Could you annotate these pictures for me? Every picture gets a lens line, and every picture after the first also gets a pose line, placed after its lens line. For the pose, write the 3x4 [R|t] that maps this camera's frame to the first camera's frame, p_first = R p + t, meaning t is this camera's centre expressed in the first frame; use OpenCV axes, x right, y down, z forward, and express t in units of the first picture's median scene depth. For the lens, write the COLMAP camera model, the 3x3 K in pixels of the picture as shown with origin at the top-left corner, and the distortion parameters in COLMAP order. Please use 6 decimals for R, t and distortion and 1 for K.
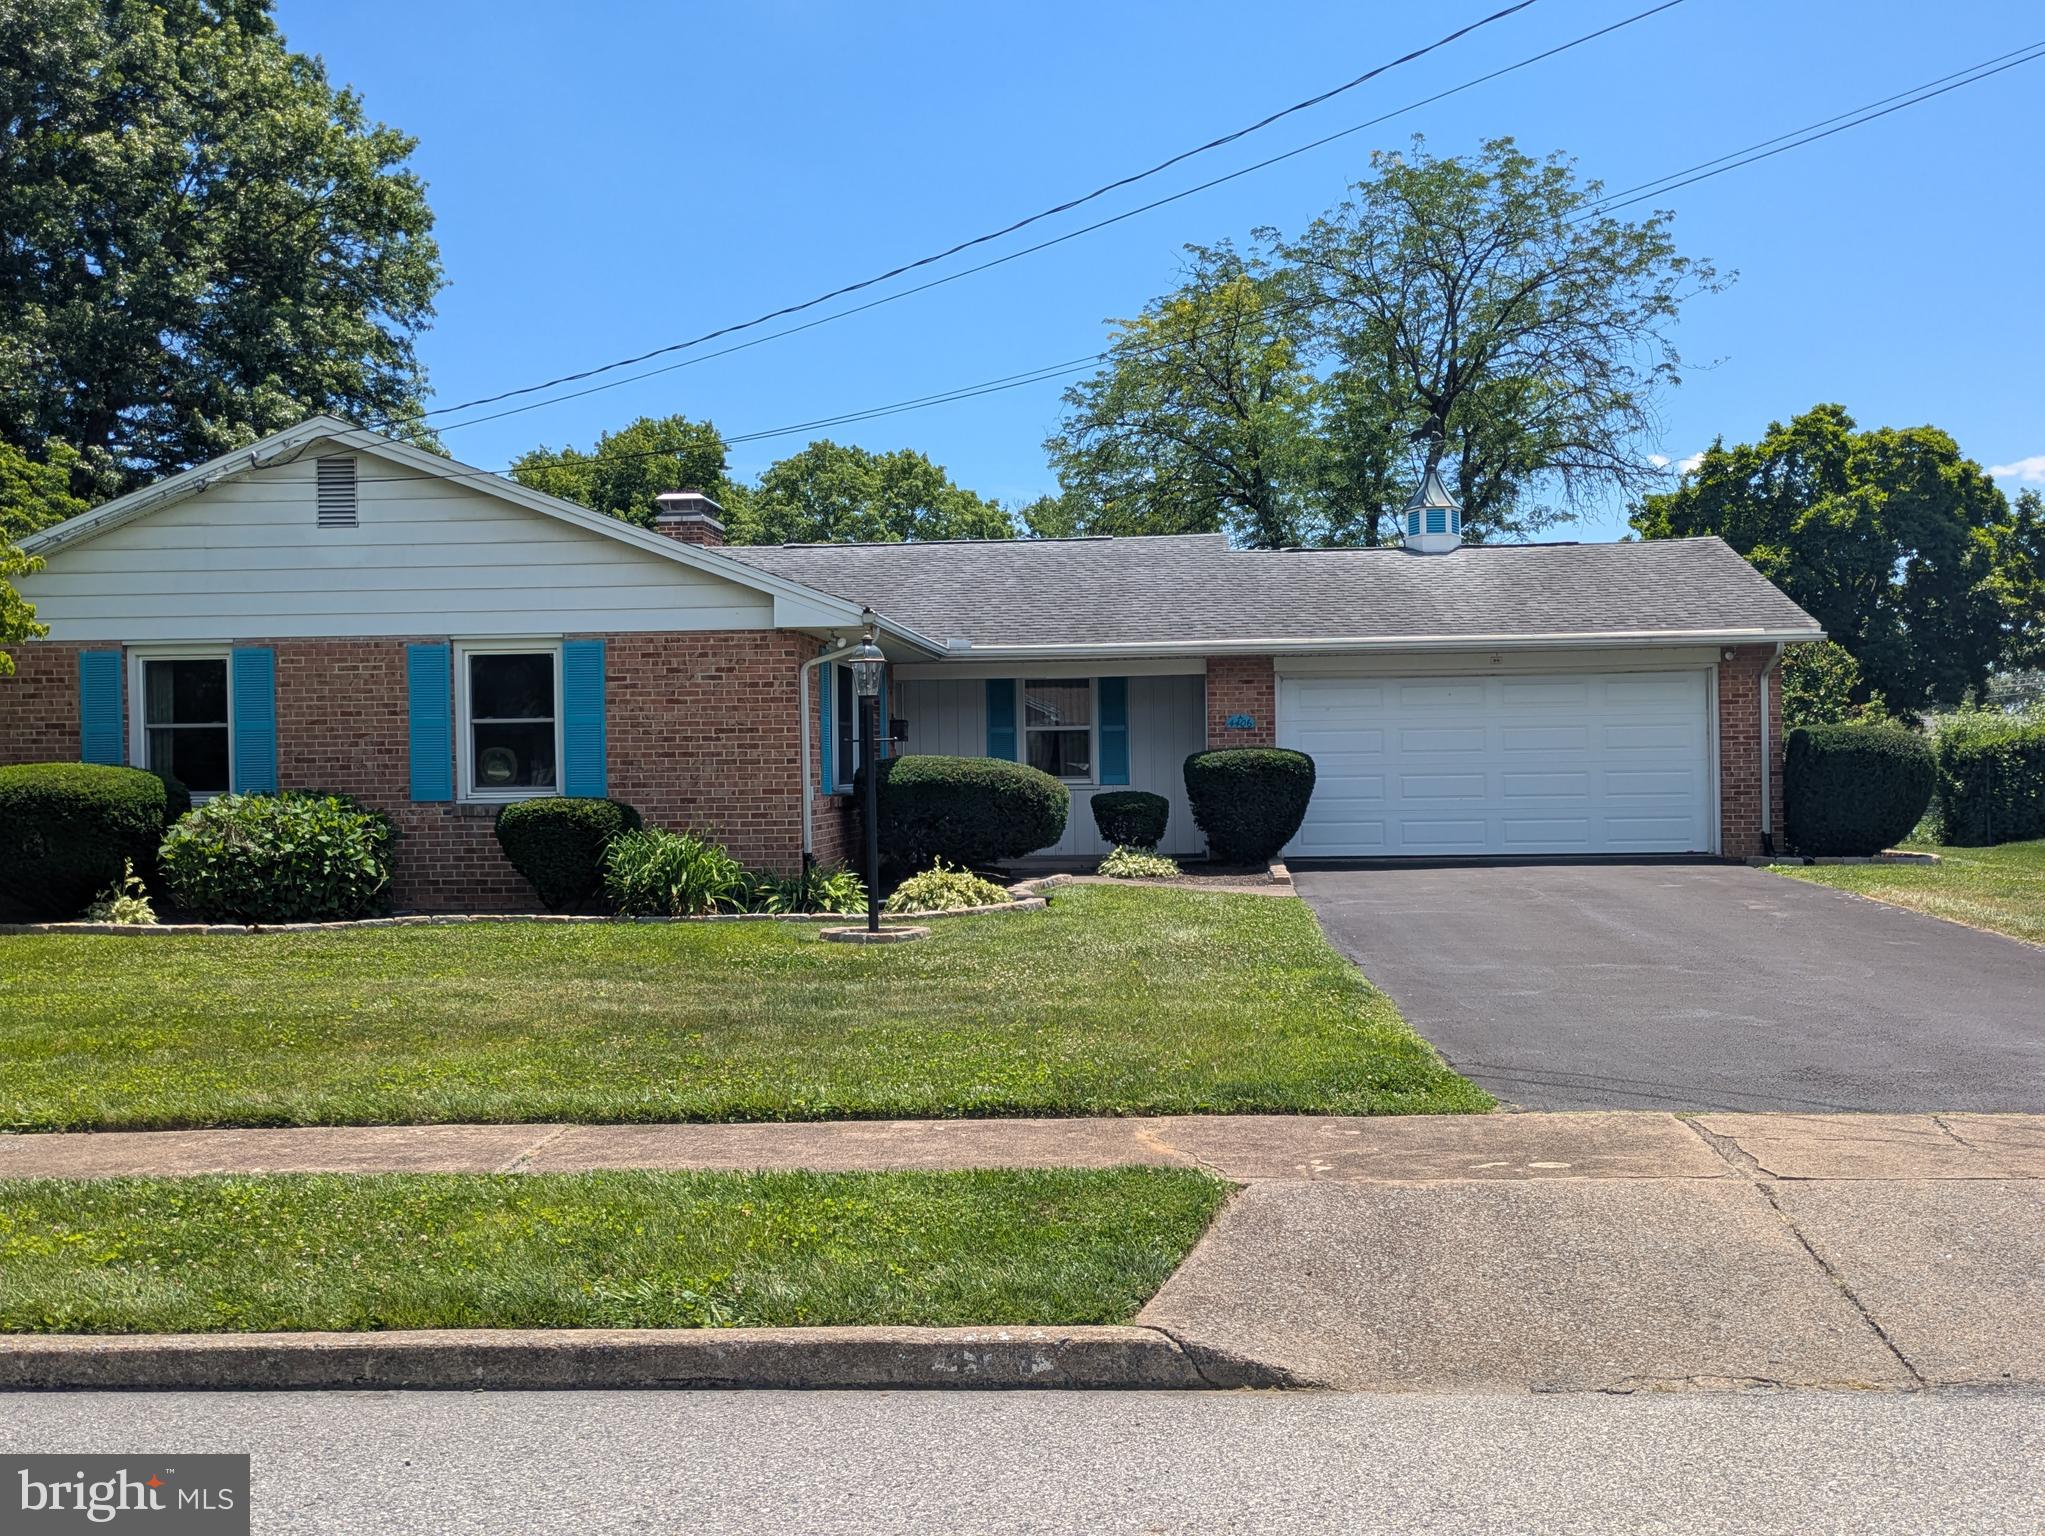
lens RADIAL K [[2246.0, 0, 1014.6], [0, 2246.0, 777.9], [0, 0, 1]] dist [0.044137, 0.000000]
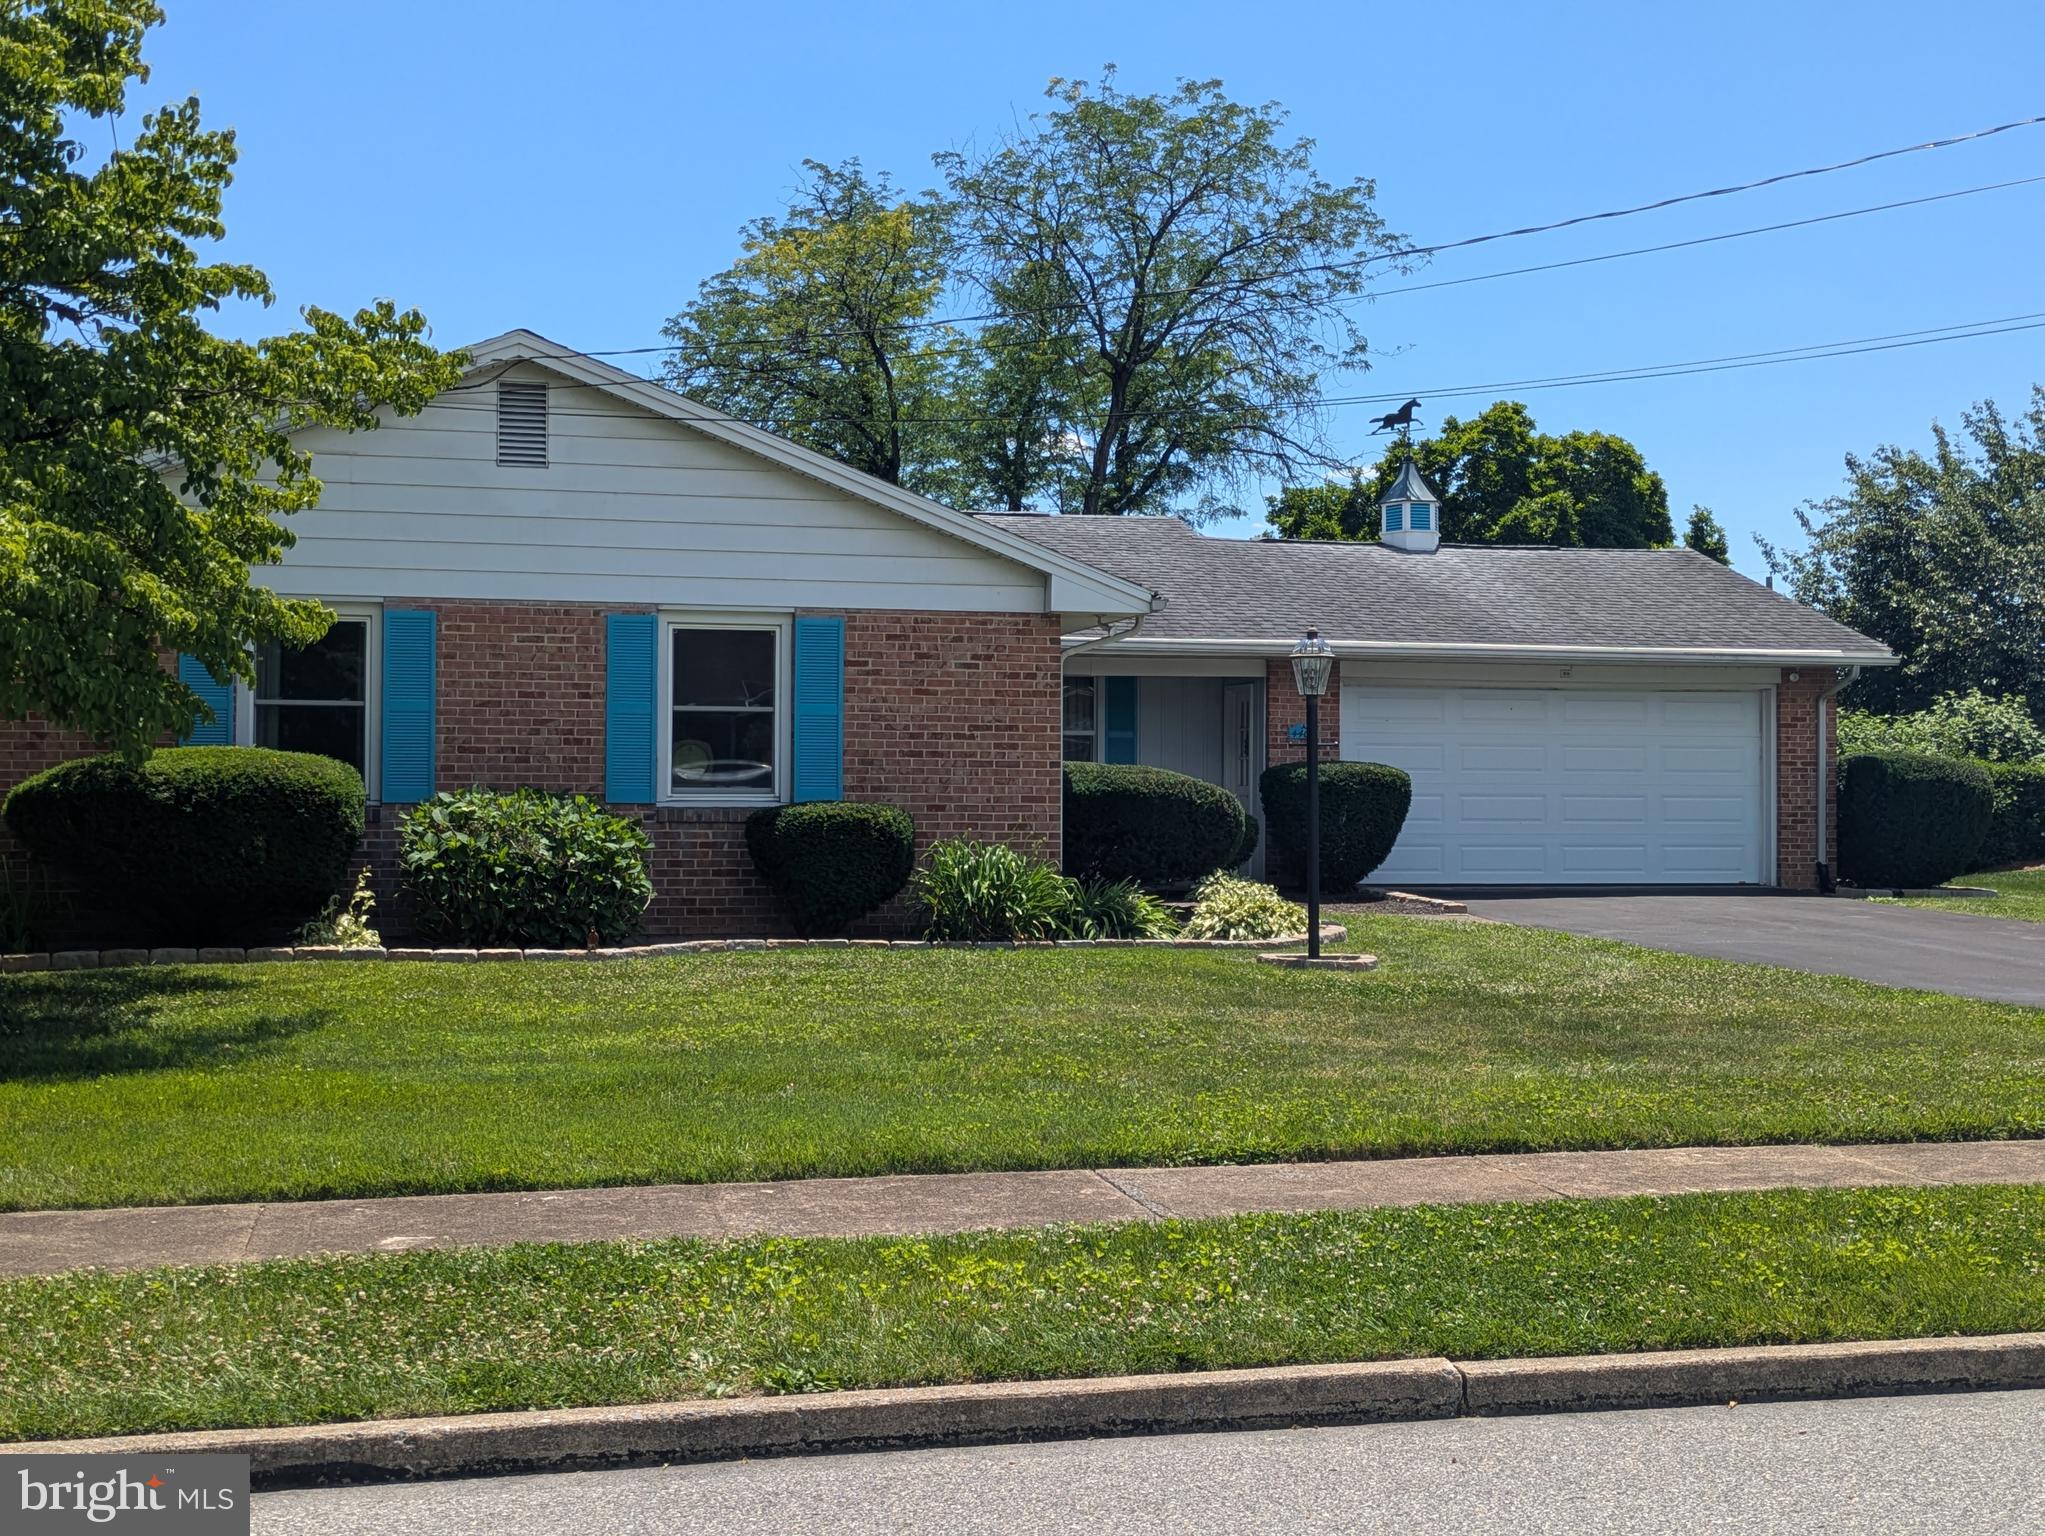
lens RADIAL K [[2740.5, 0, 1008.5], [0, 2740.5, 756.1], [0, 0, 1]] dist [0.074097, 0.000000]
pose [[0.950612, 0.024792, 0.309389, -0.437819], [-0.020168, 0.999632, -0.018134, 0.008525], [-0.309725, 0.010999, 0.950763, -0.003998]]
